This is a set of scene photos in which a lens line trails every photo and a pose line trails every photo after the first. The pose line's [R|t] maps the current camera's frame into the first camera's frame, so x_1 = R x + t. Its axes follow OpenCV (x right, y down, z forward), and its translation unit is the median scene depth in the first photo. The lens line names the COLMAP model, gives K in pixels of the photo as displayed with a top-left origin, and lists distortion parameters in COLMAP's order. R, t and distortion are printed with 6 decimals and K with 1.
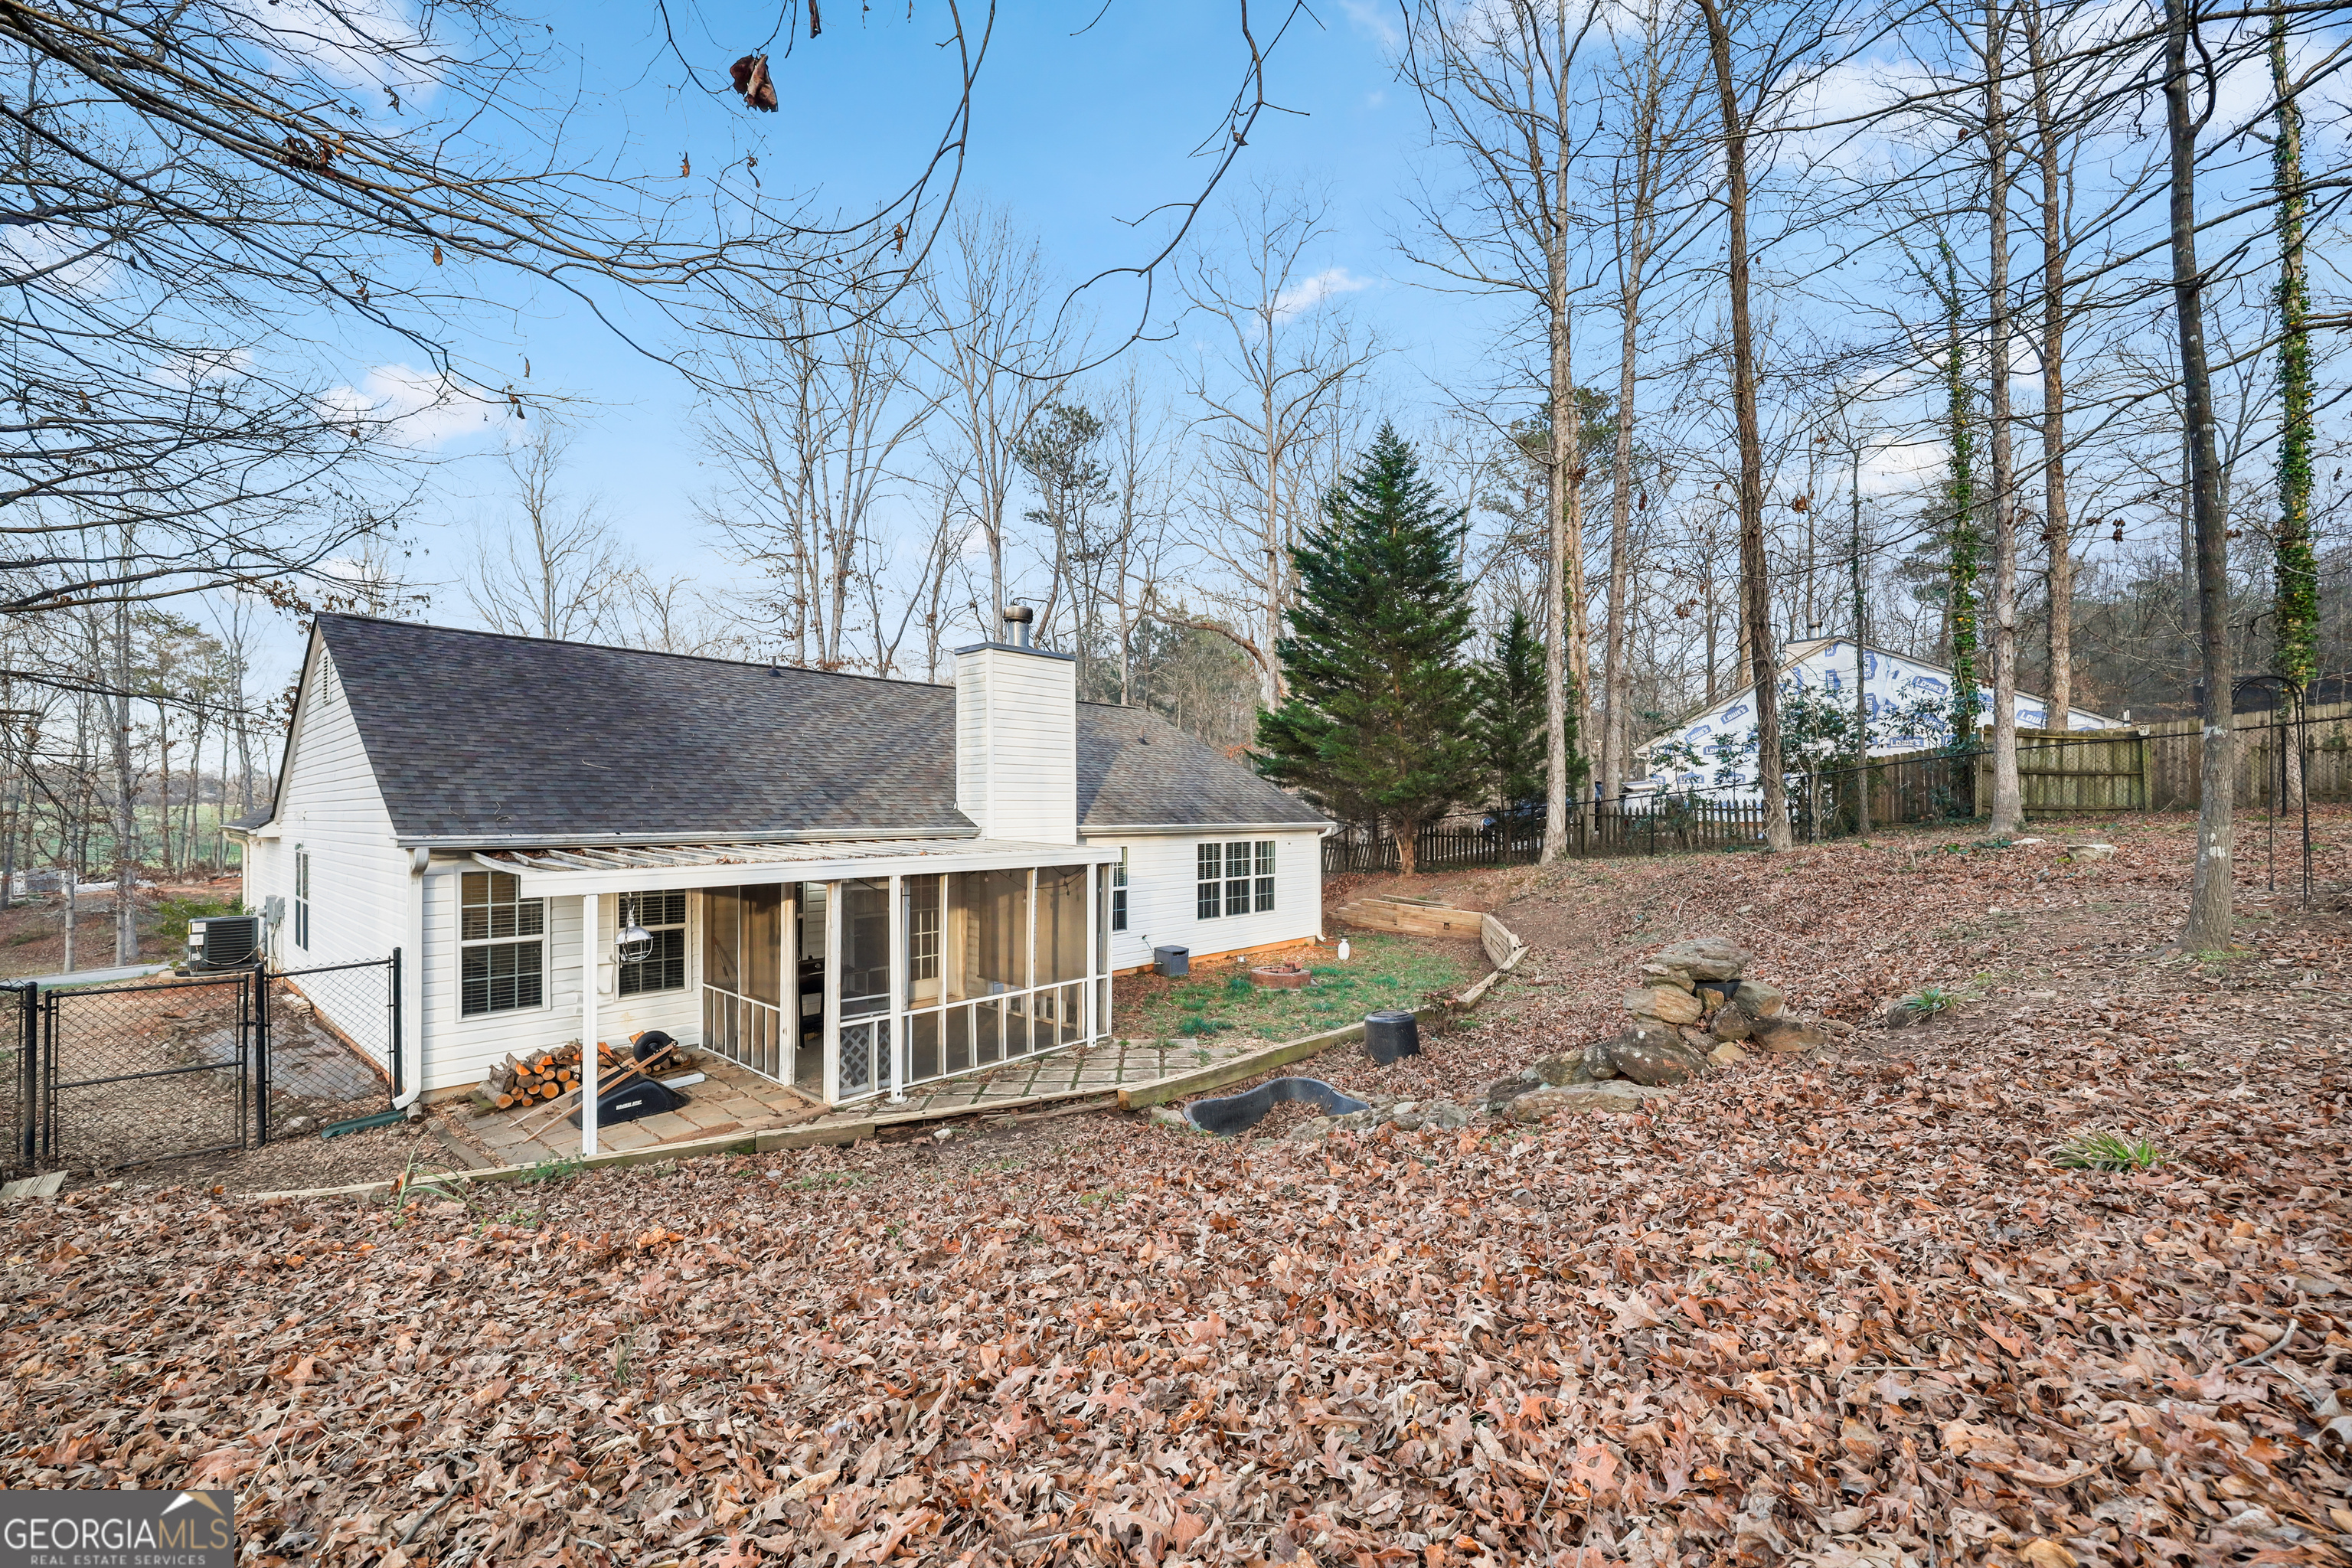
lens RADIAL K [[949.0, 0, 1177.8], [0, 949.0, 783.6], [0, 0, 1]] dist [0.001376, 0.000312]
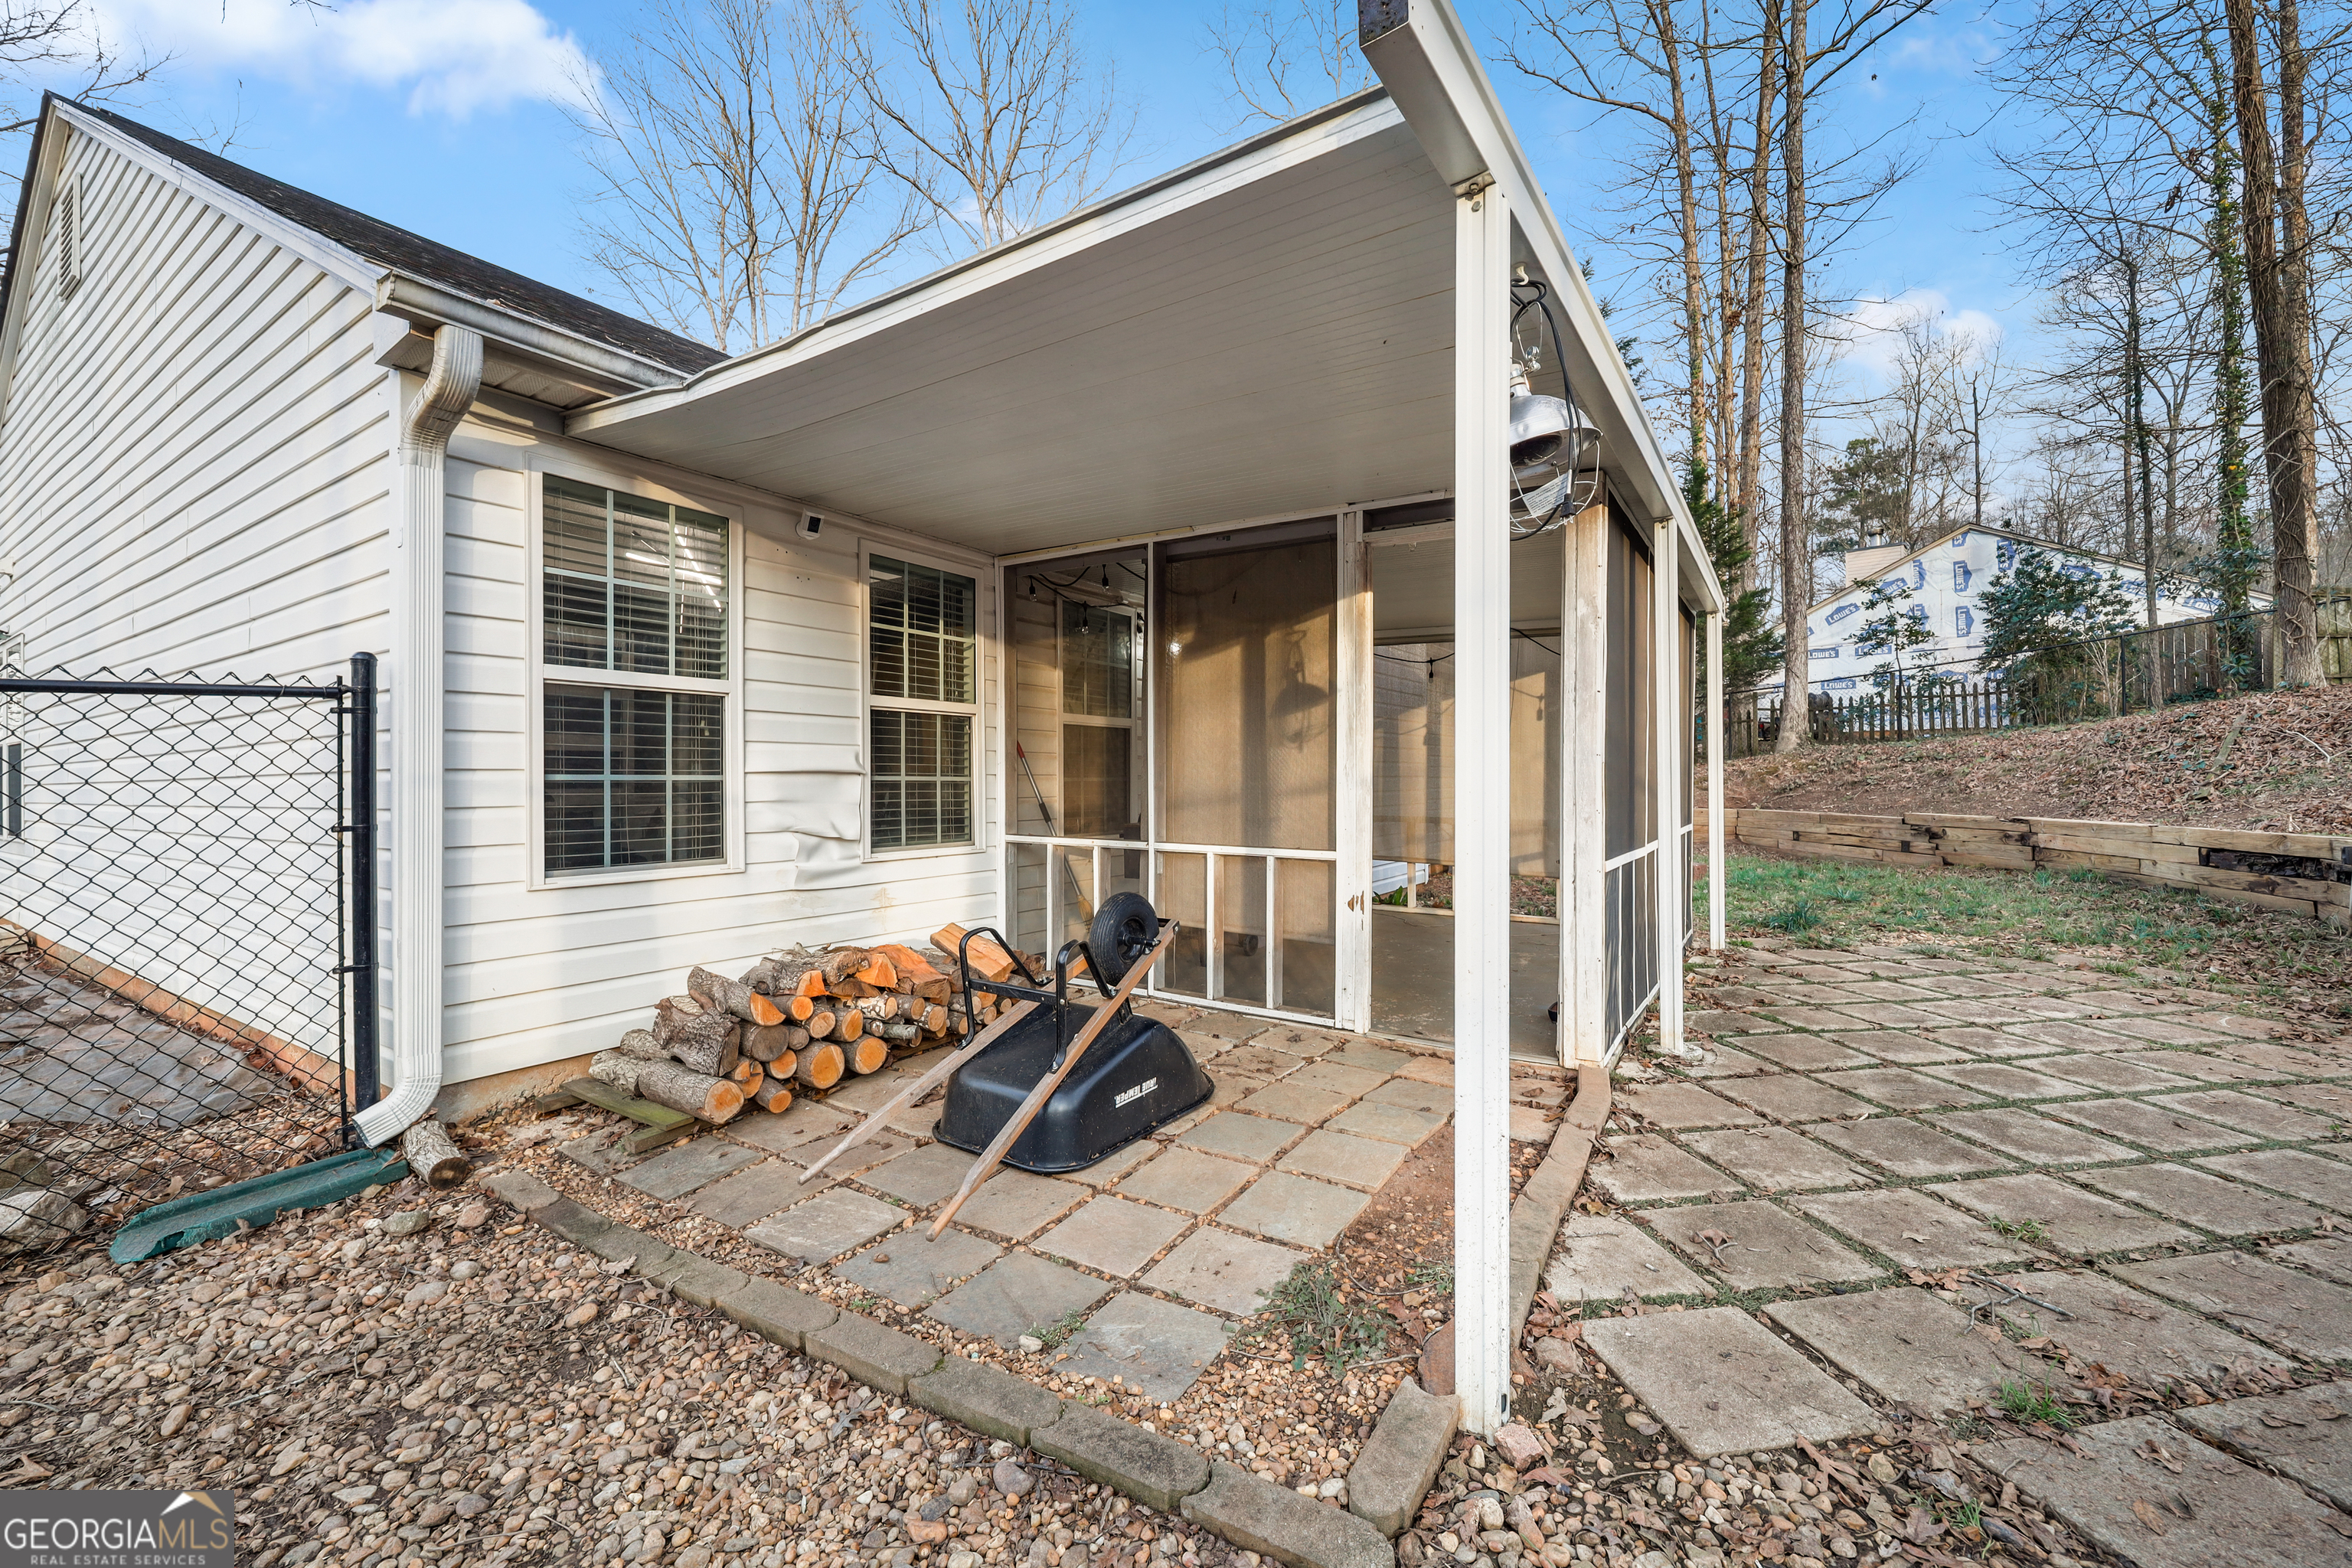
lens RADIAL K [[949.0, 0, 1182.0], [0, 949.0, 764.6], [0, 0, 1]] dist [0.001376, 0.000312]
pose [[0.986894, -0.005485, 0.161278, -0.587889], [0.005935, 0.999980, -0.002305, 0.210645], [-0.161263, 0.003232, 0.986906, 0.622461]]
